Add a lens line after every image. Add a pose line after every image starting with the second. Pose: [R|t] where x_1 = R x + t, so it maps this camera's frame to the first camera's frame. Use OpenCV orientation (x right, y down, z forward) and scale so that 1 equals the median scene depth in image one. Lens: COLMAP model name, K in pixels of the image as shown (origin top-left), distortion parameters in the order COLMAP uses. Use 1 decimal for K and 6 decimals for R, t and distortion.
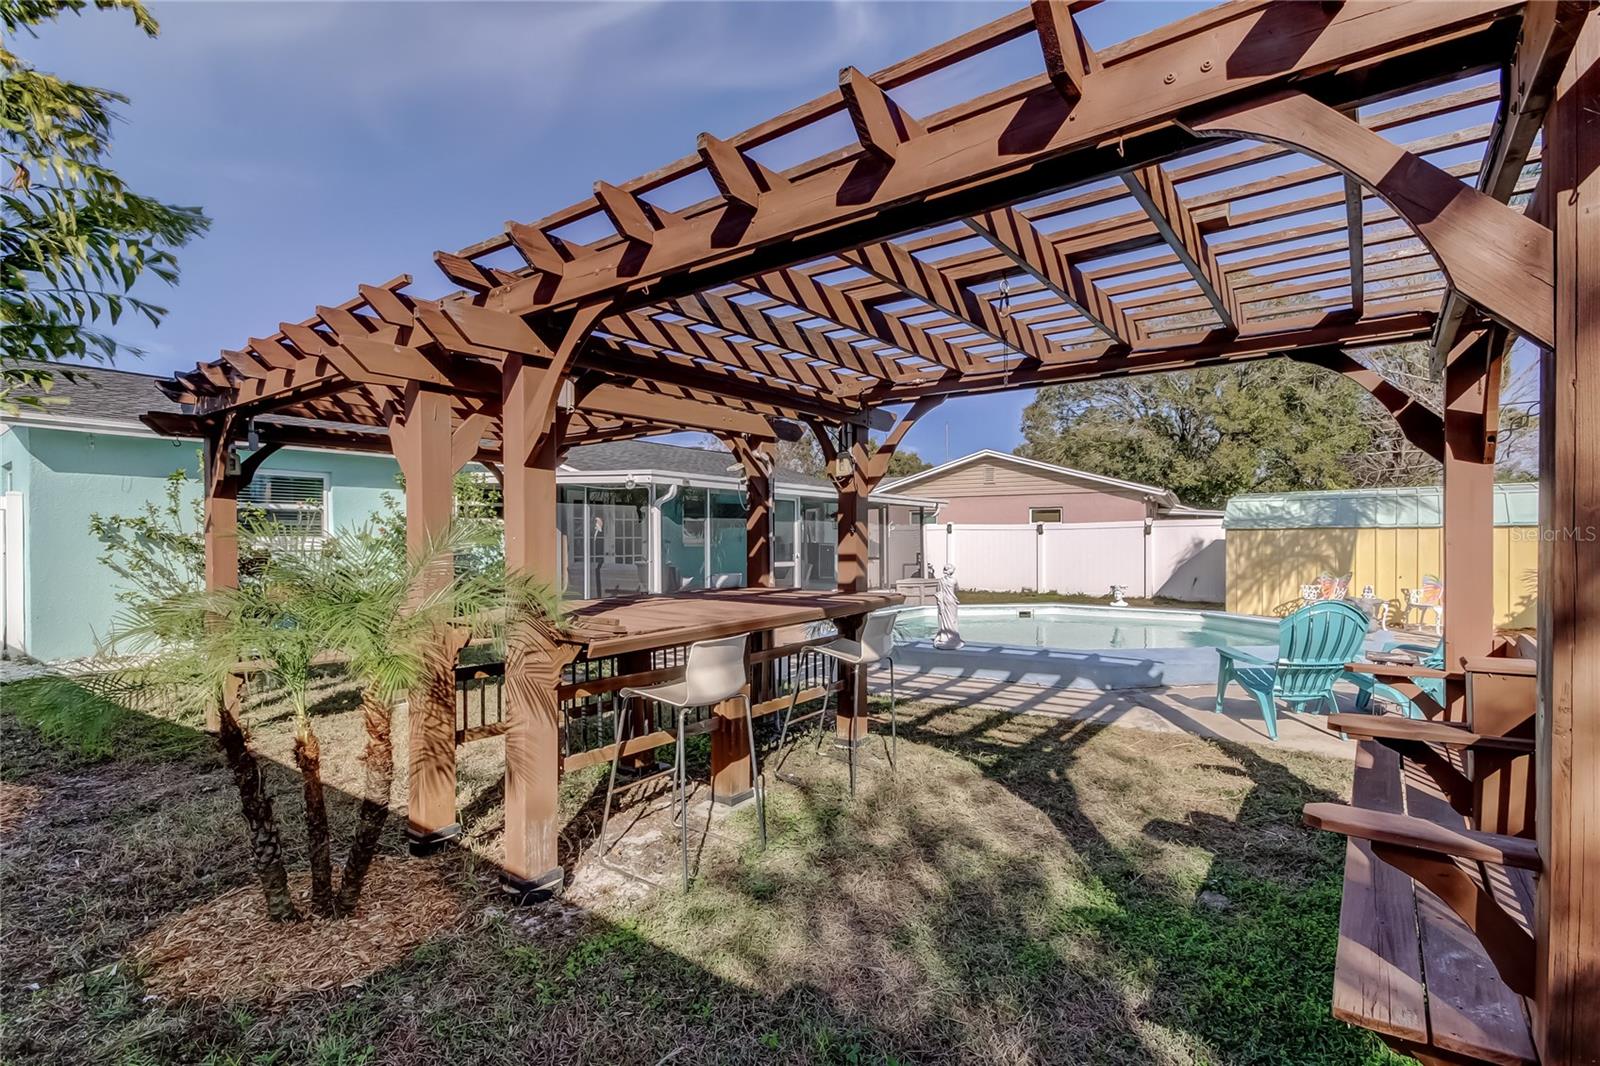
lens RADIAL K [[740.1, 0, 810.5], [0, 740.1, 558.5], [0, 0, 1]] dist [0.018144, -0.000473]
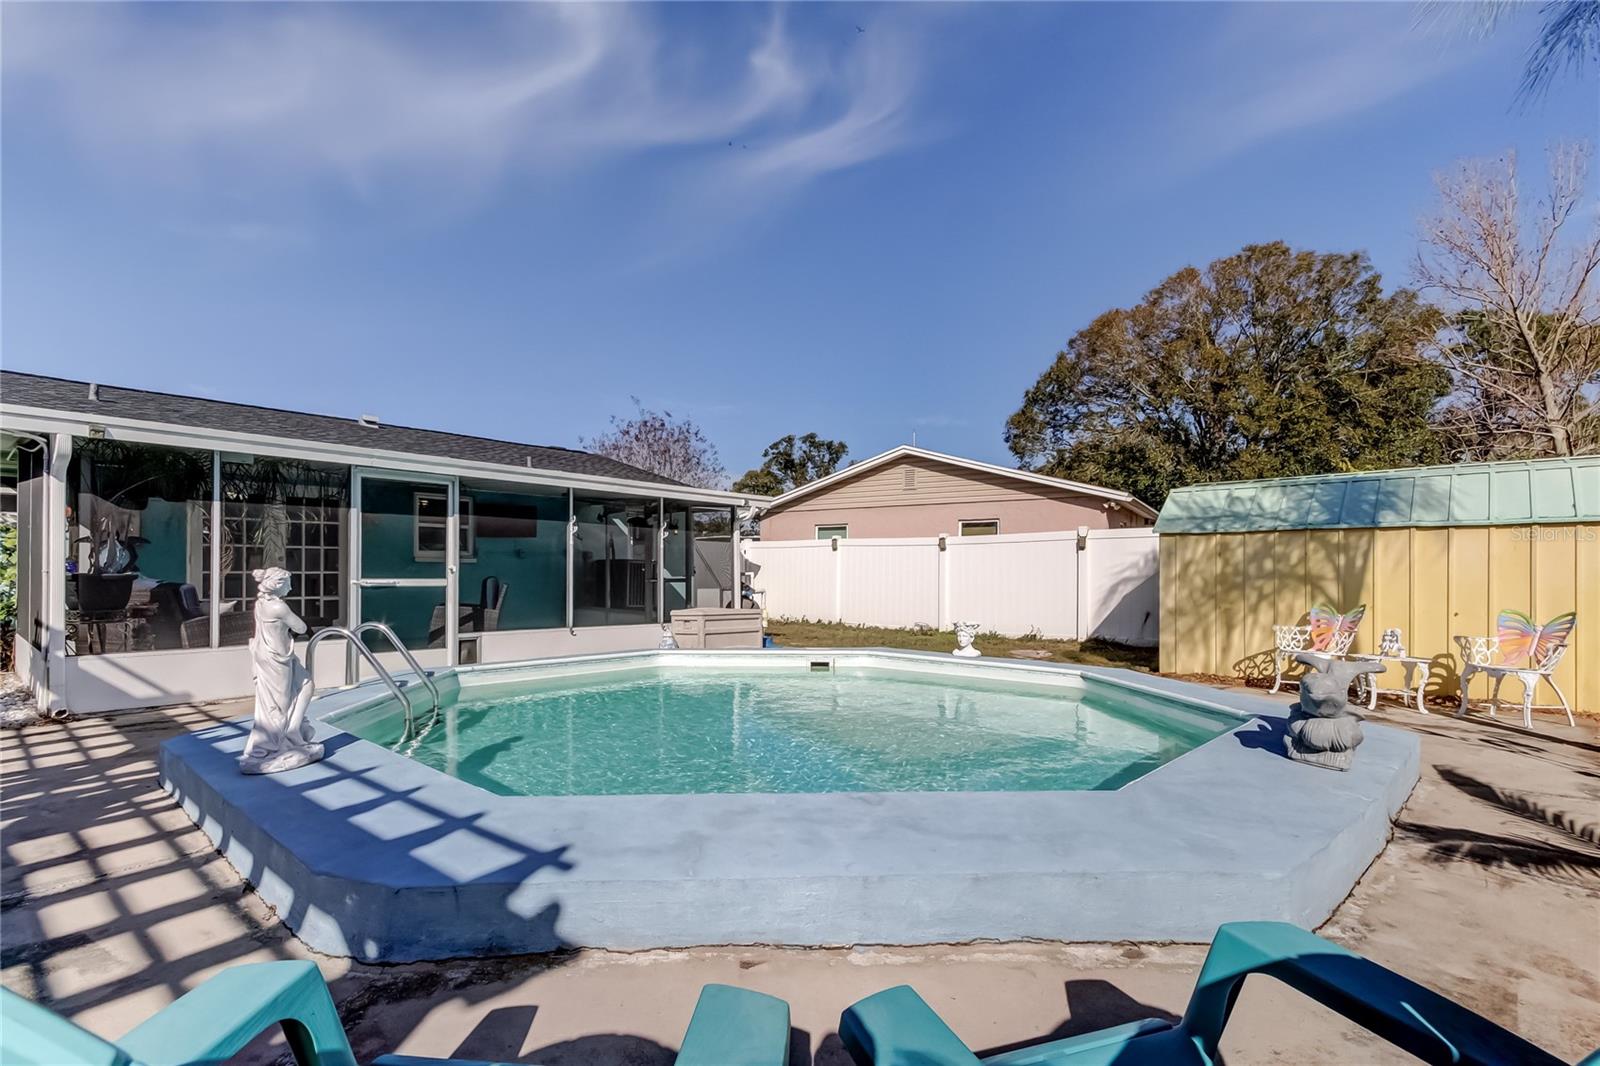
lens RADIAL K [[712.8, 0, 798.4], [0, 712.8, 581.0], [0, 0, 1]] dist [0.002102, 0.000364]
pose [[0.994540, 0.009049, -0.103966, 0.333694], [-0.010555, 0.999847, -0.013939, 0.011732], [0.103823, 0.014961, 0.994483, 0.391751]]
